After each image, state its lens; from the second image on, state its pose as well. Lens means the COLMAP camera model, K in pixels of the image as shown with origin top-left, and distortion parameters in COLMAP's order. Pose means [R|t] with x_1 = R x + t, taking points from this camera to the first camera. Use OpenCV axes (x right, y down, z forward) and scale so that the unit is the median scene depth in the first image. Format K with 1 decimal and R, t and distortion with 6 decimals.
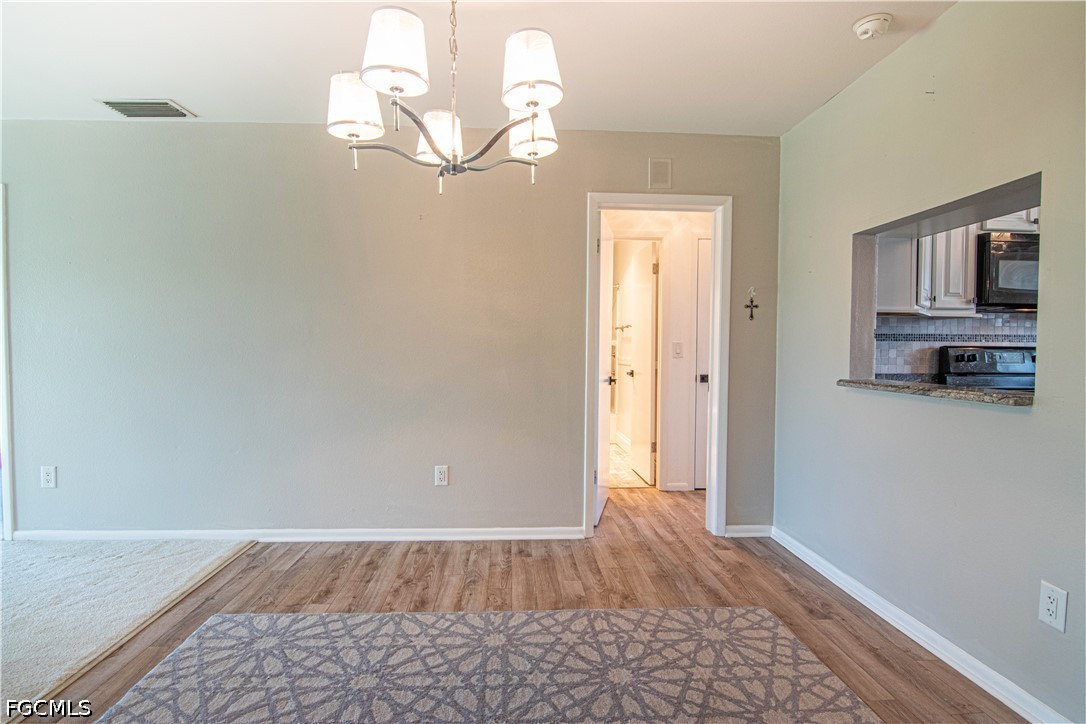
lens RADIAL K [[557.4, 0, 536.7], [0, 557.4, 360.5], [0, 0, 1]] dist [-0.015697, -0.005060]
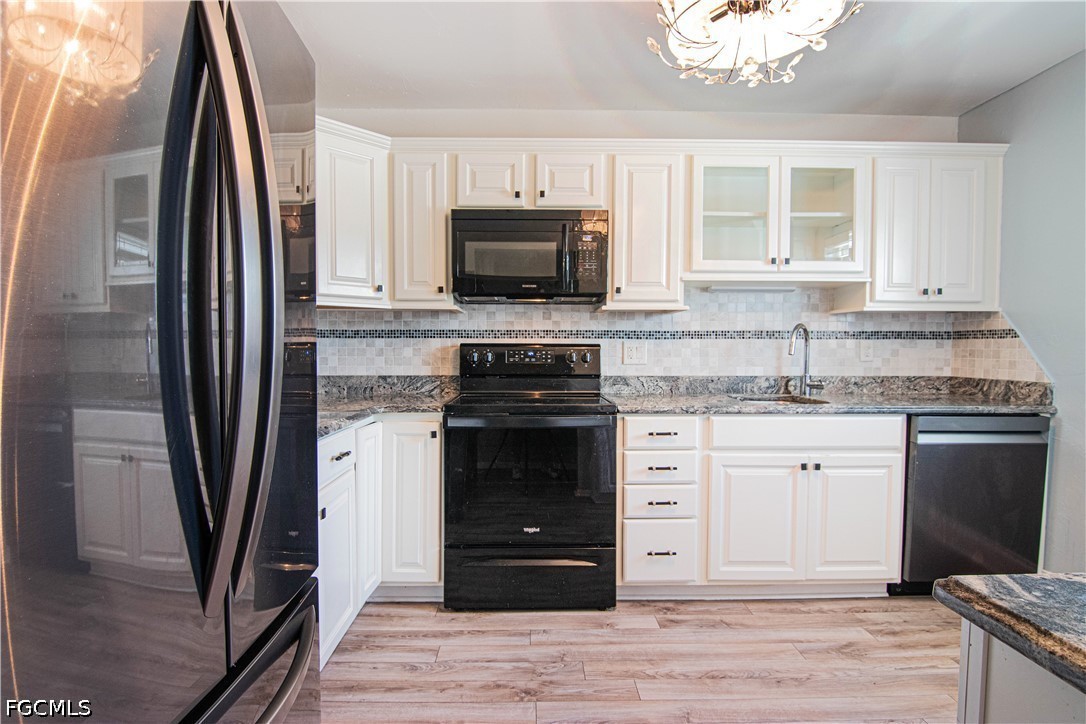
lens RADIAL K [[557.4, 0, 541.2], [0, 557.4, 364.9], [0, 0, 1]] dist [-0.015697, -0.005060]
pose [[0.999449, -0.004773, -0.032854, 1.178927], [0.005138, 0.999926, 0.011047, -0.002295], [0.032799, -0.011210, 0.999399, 0.180373]]
